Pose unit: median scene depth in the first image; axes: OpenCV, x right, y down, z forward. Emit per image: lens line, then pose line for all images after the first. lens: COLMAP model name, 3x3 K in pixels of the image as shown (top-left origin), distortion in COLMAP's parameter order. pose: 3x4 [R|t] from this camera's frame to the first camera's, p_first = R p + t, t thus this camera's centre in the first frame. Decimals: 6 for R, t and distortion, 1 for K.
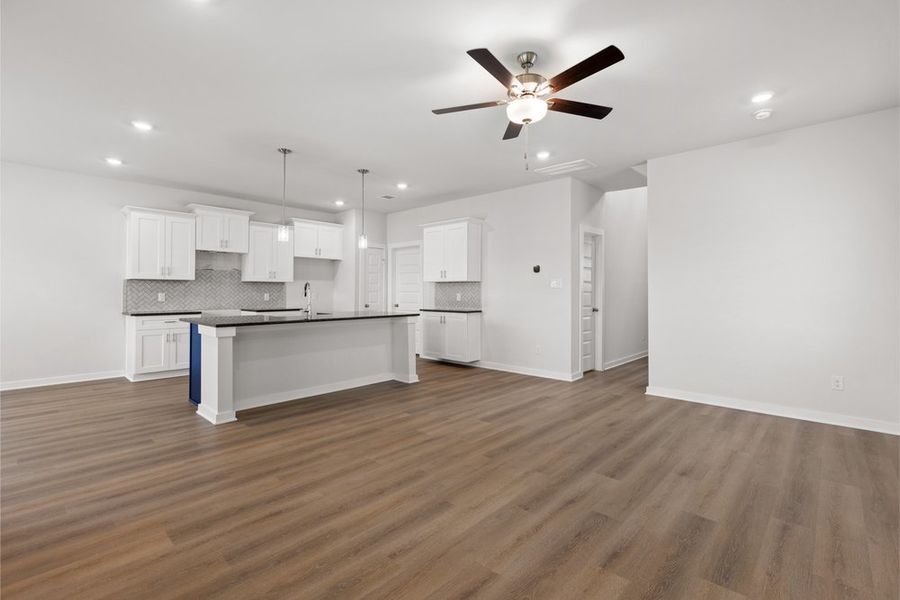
lens RADIAL K [[407.1, 0, 454.7], [0, 407.1, 295.3], [0, 0, 1]] dist [0.005006, -0.000597]
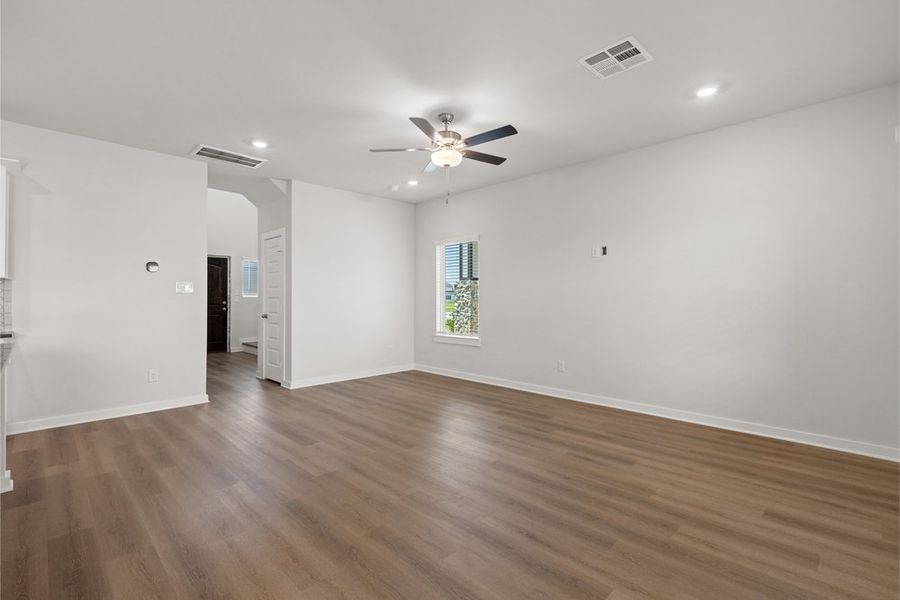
lens RADIAL K [[407.1, 0, 448.6], [0, 407.1, 300.5], [0, 0, 1]] dist [0.005006, -0.000597]
pose [[0.040656, -0.006158, 0.999154, -0.520299], [0.009930, 0.999934, 0.005759, -0.002680], [-0.999124, 0.009688, 0.040715, 0.436059]]
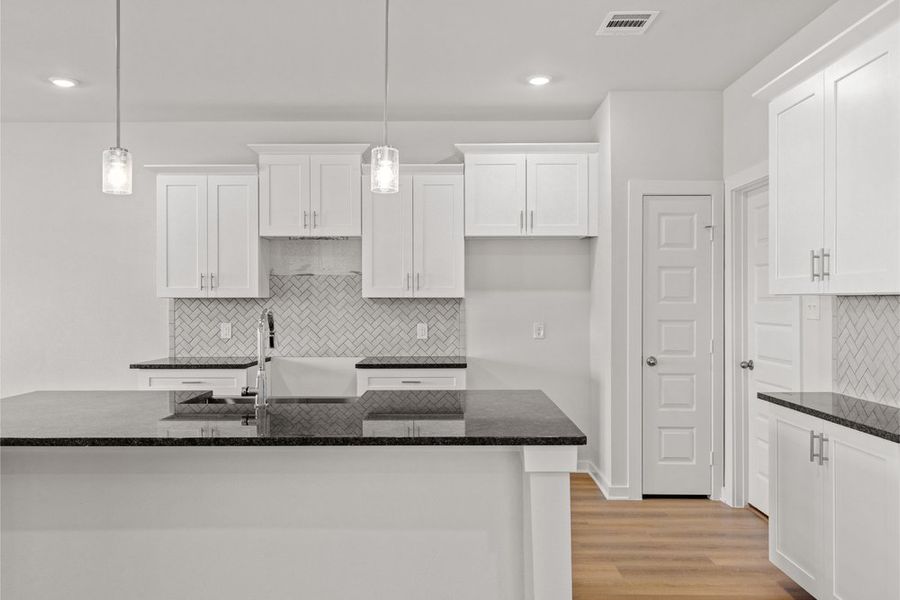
lens RADIAL K [[709.8, 0, 449.4], [0, 709.8, 298.3], [0, 0, 1]] dist [0.007890, -0.001175]
pose [[0.669286, -0.004789, -0.742989, 0.167656], [-0.002940, 0.999954, -0.009093, -0.031016], [0.742999, 0.008271, 0.669242, 0.622801]]
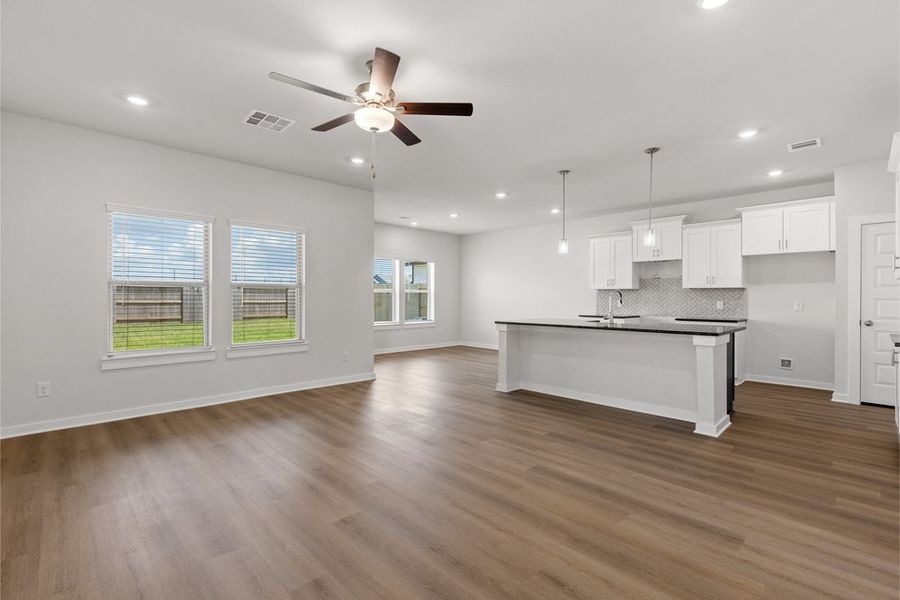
lens RADIAL K [[407.1, 0, 446.7], [0, 407.1, 296.9], [0, 0, 1]] dist [0.005006, -0.000597]
pose [[-0.057906, -0.004436, -0.998312, 0.553874], [-0.012487, 0.999915, -0.003719, -0.004015], [0.998244, 0.012251, -0.057956, 0.576183]]
